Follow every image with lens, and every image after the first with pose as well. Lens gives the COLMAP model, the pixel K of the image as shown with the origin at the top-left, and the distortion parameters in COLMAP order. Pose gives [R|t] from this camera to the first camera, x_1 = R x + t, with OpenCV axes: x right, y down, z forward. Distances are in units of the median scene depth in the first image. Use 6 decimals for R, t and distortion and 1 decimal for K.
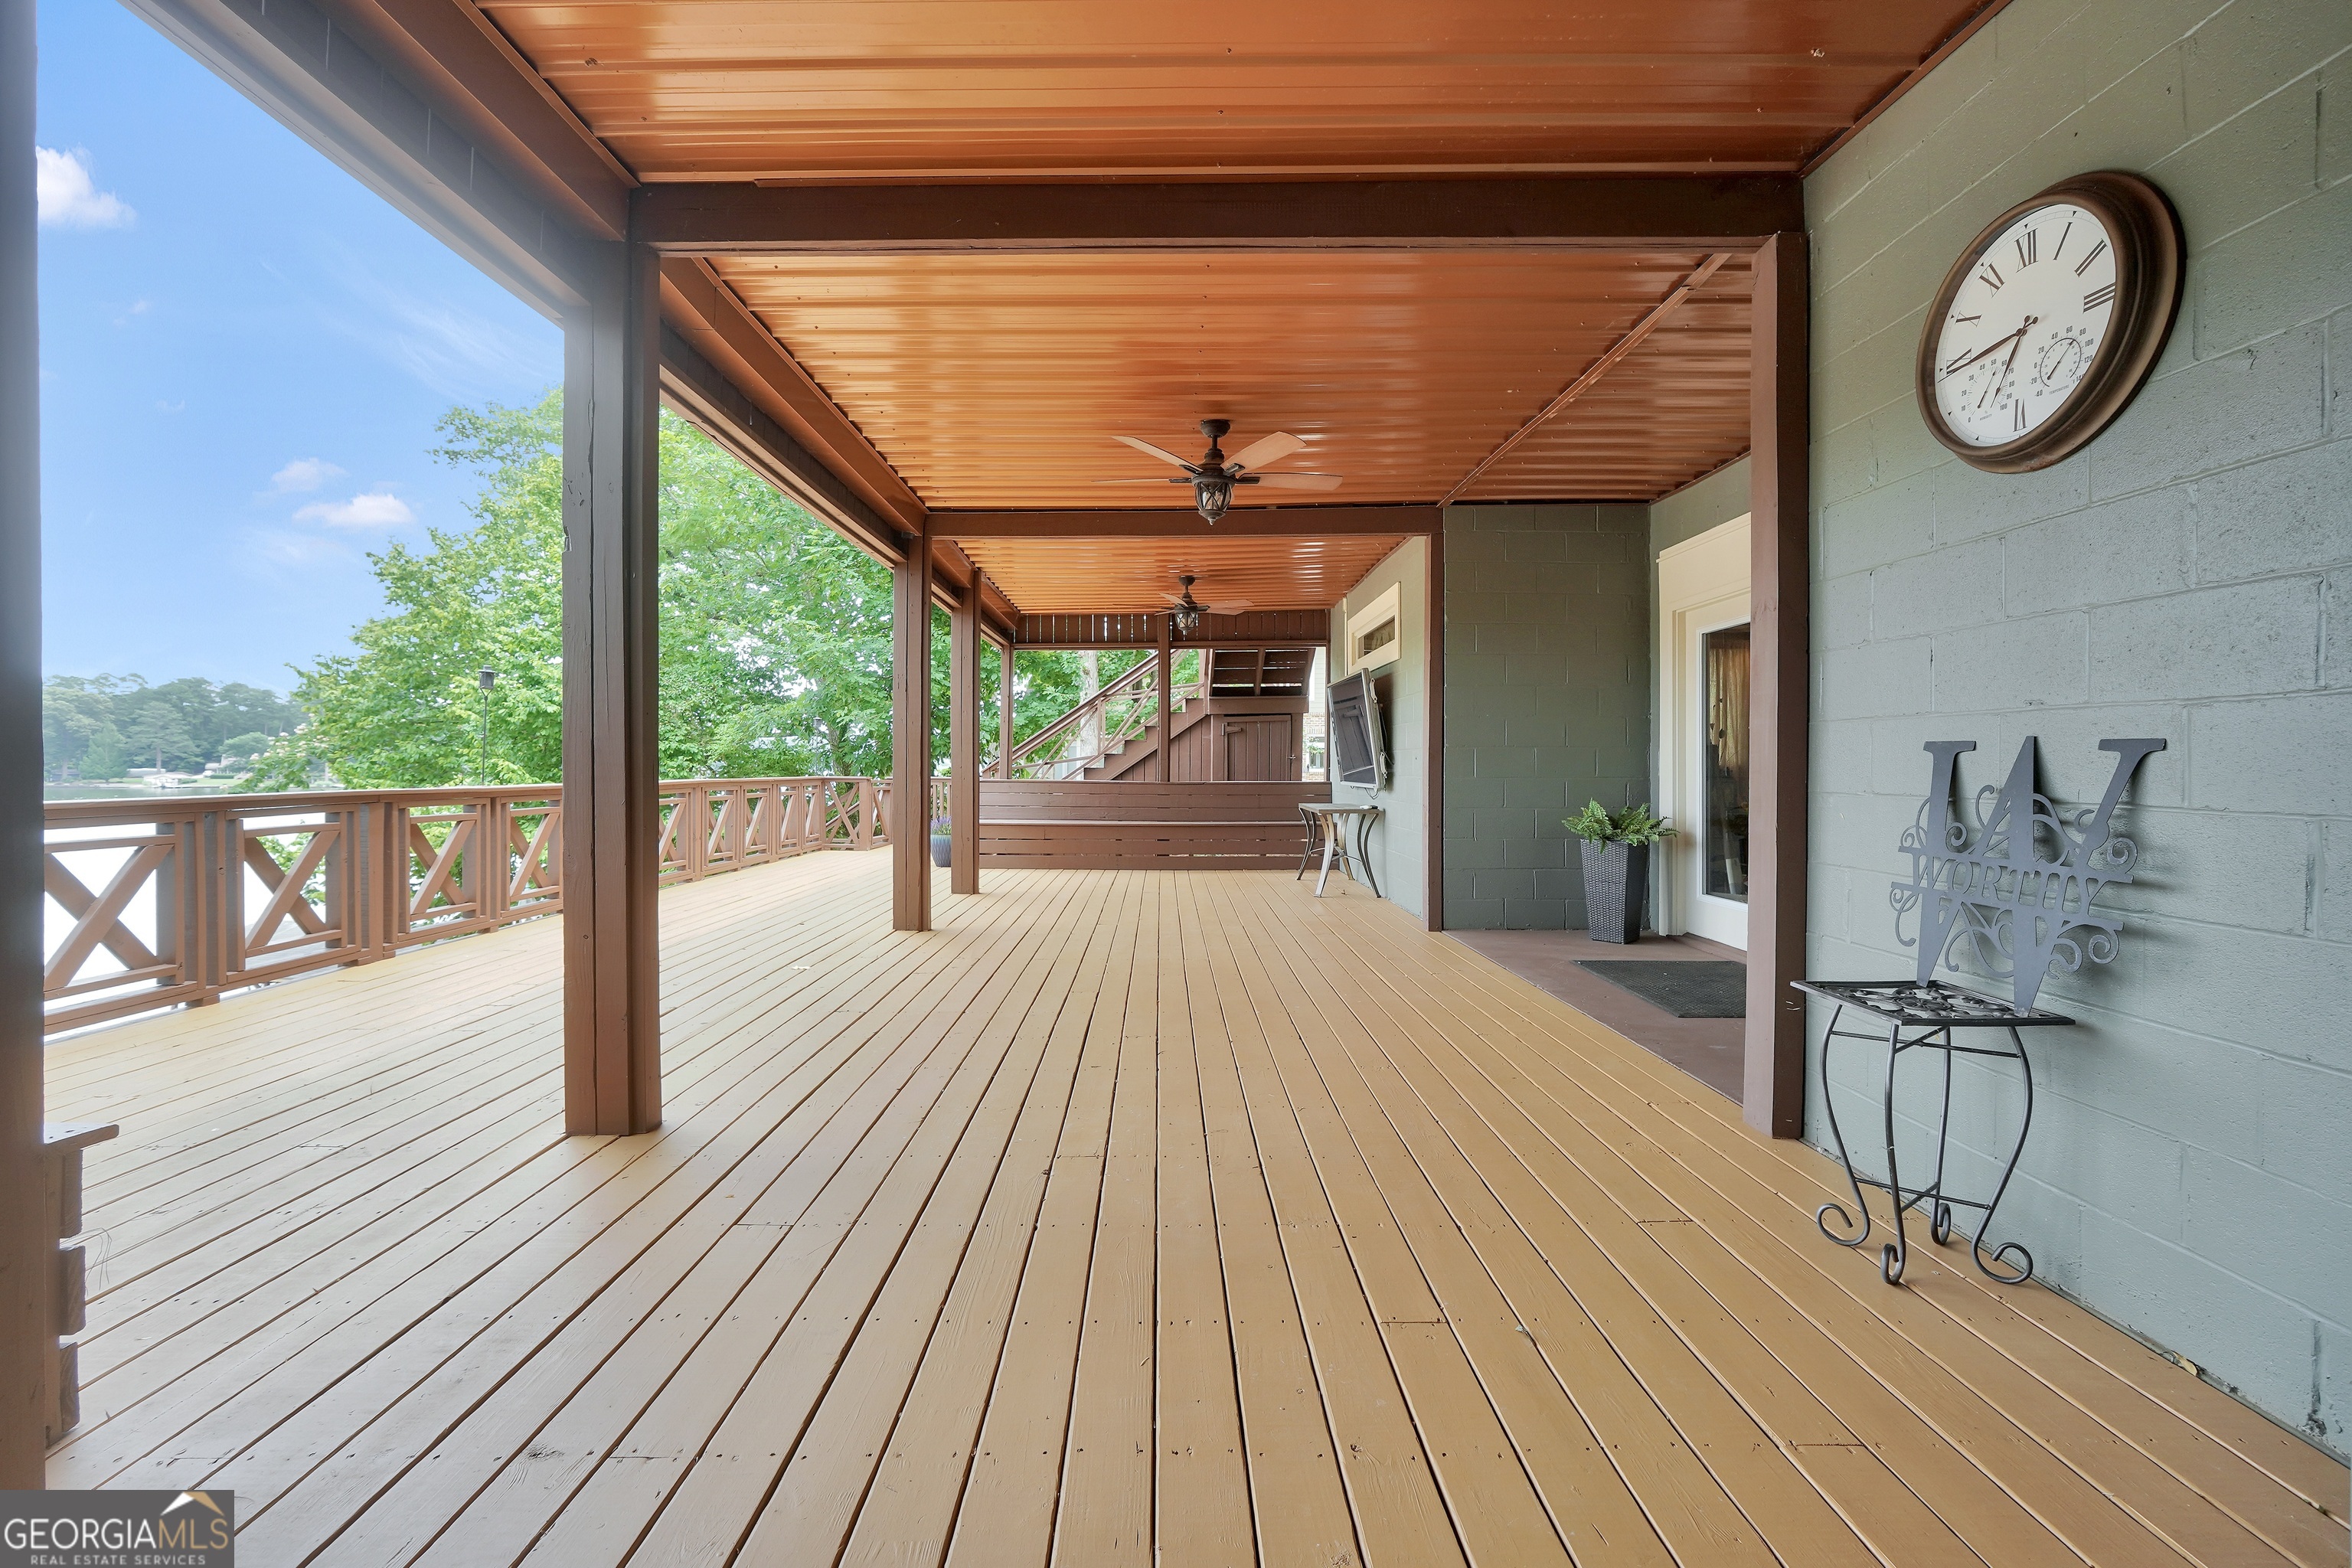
lens RADIAL K [[1015.8, 0, 1190.0], [0, 1015.8, 769.5], [0, 0, 1]] dist [-0.010667, 0.003319]
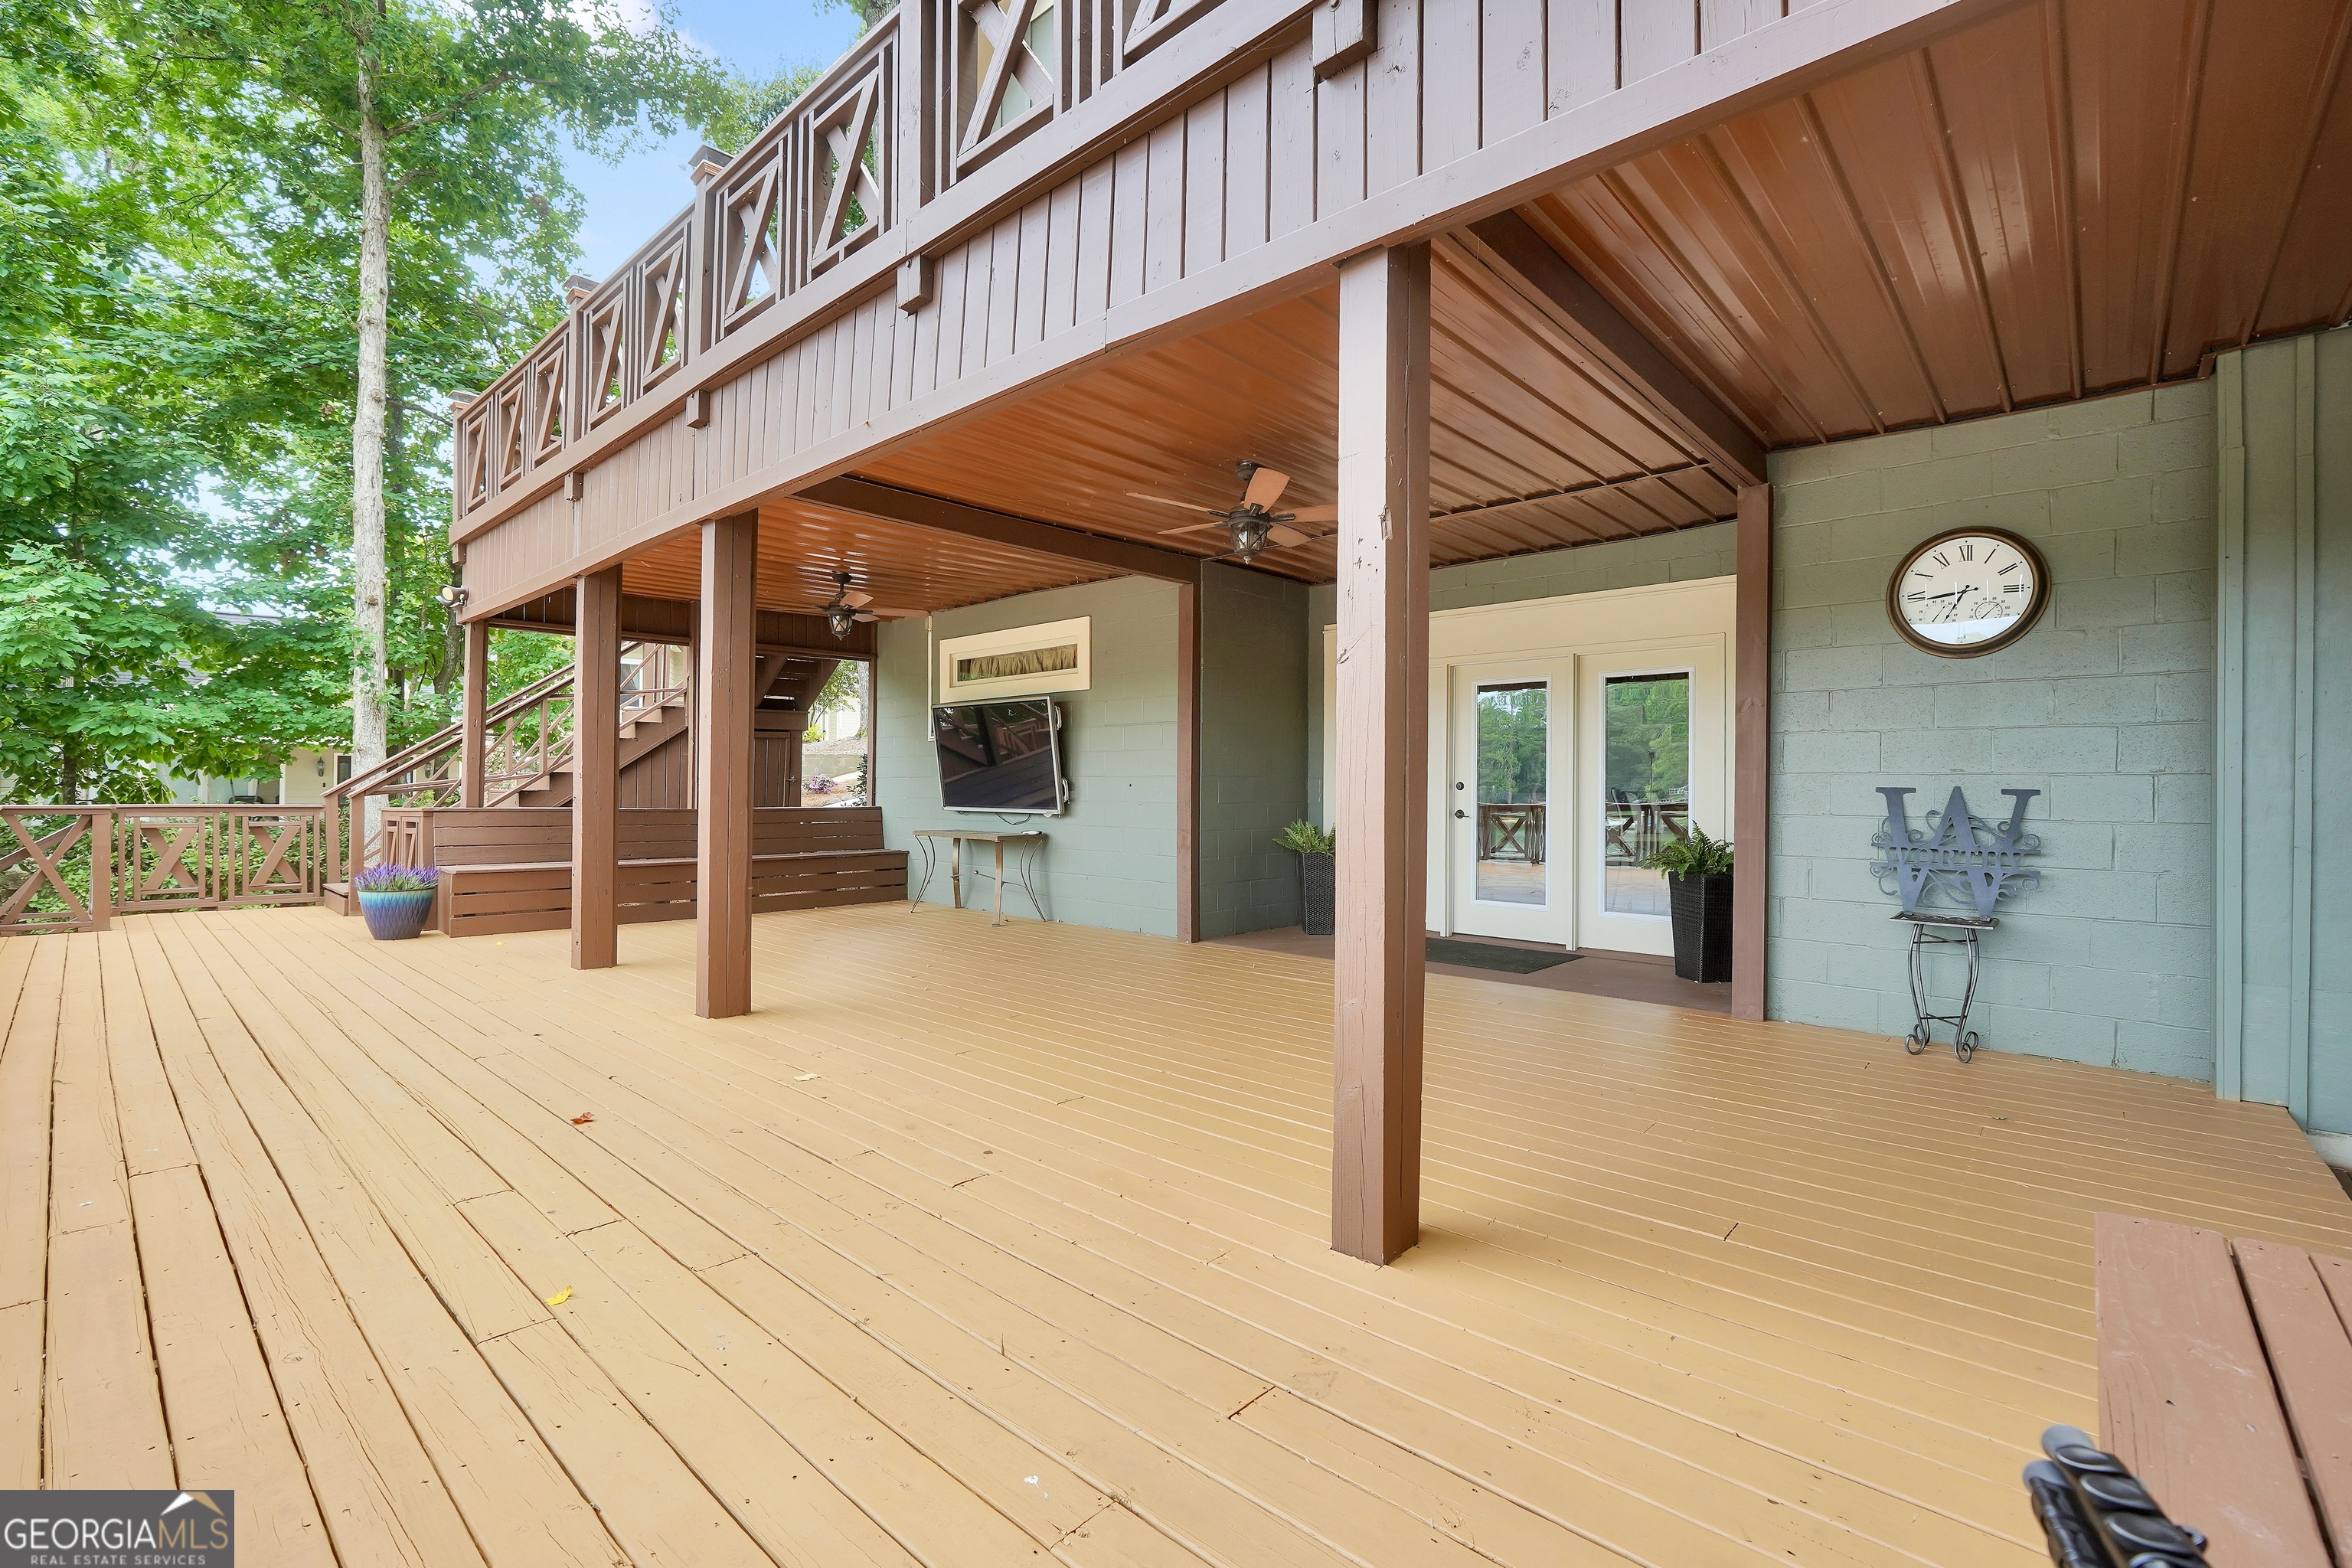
lens RADIAL K [[1015.8, 0, 1201.5], [0, 1015.8, 781.3], [0, 0, 1]] dist [-0.010667, 0.003319]
pose [[0.676396, 0.005496, 0.736517, -1.626247], [-0.001731, 0.999981, -0.005872, -0.027021], [-0.736536, 0.002697, 0.676393, 0.690712]]
